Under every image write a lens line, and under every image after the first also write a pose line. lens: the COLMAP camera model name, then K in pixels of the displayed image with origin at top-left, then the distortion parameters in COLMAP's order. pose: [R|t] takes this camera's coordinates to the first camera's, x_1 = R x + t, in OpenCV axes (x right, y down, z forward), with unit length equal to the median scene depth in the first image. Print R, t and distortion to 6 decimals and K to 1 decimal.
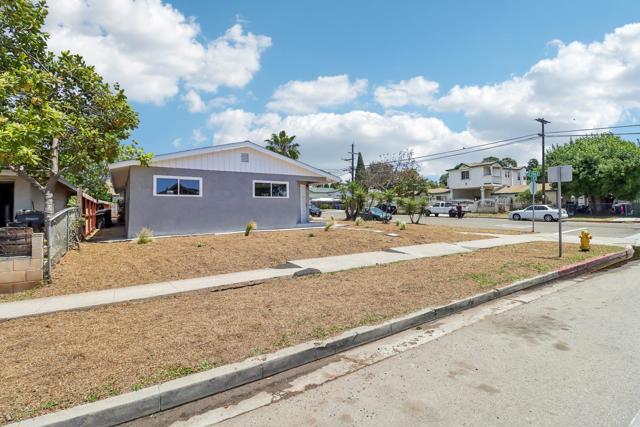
lens RADIAL K [[307.5, 0, 320.9], [0, 307.5, 203.2], [0, 0, 1]] dist [-0.003910, -0.000856]
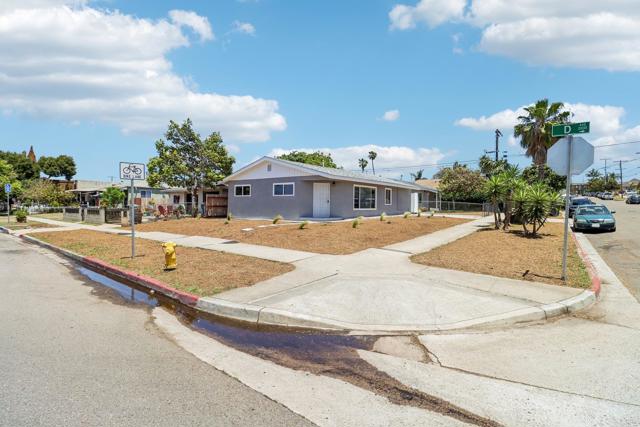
lens RADIAL K [[300.4, 0, 326.2], [0, 300.4, 213.3], [0, 0, 1]] dist [-0.000985, -0.000648]
pose [[0.343955, 0.048719, -0.937721, 0.718765], [0.008190, 0.998459, 0.054879, -0.008396], [0.938950, -0.026556, 0.343026, 0.483646]]
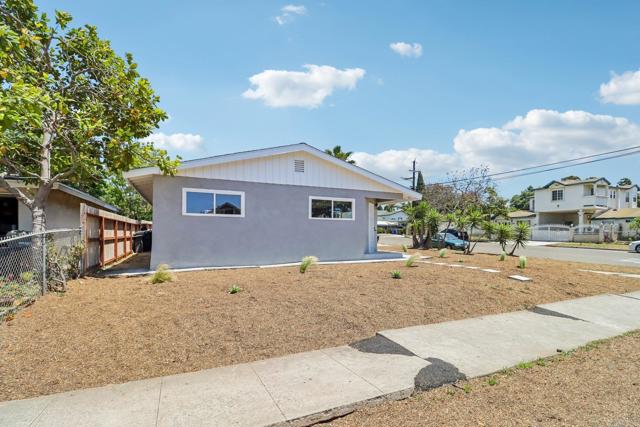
lens RADIAL K [[310.1, 0, 321.4], [0, 310.1, 236.4], [0, 0, 1]] dist [-0.001573, -0.000298]
pose [[0.988233, 0.019698, -0.151680, -0.046897], [-0.014698, 0.999313, 0.034012, -0.001043], [0.152246, -0.031382, 0.987844, 0.156779]]
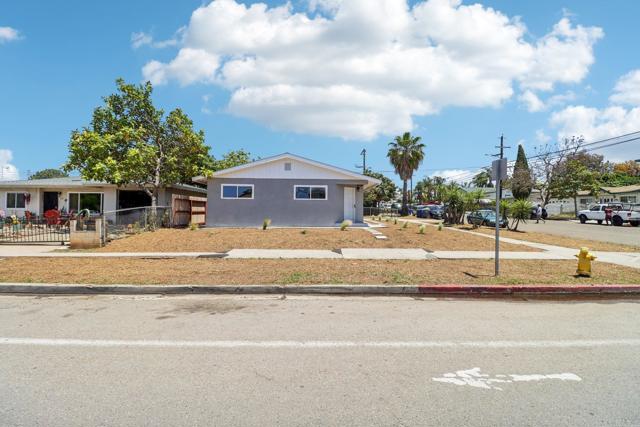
lens RADIAL K [[300.4, 0, 326.2], [0, 300.4, 213.3], [0, 0, 1]] dist [-0.000985, -0.000648]
pose [[0.842008, 0.023629, -0.538948, 0.329786], [-0.007065, 0.999438, 0.032780, -0.002665], [0.539419, -0.023793, 0.841701, 0.050877]]
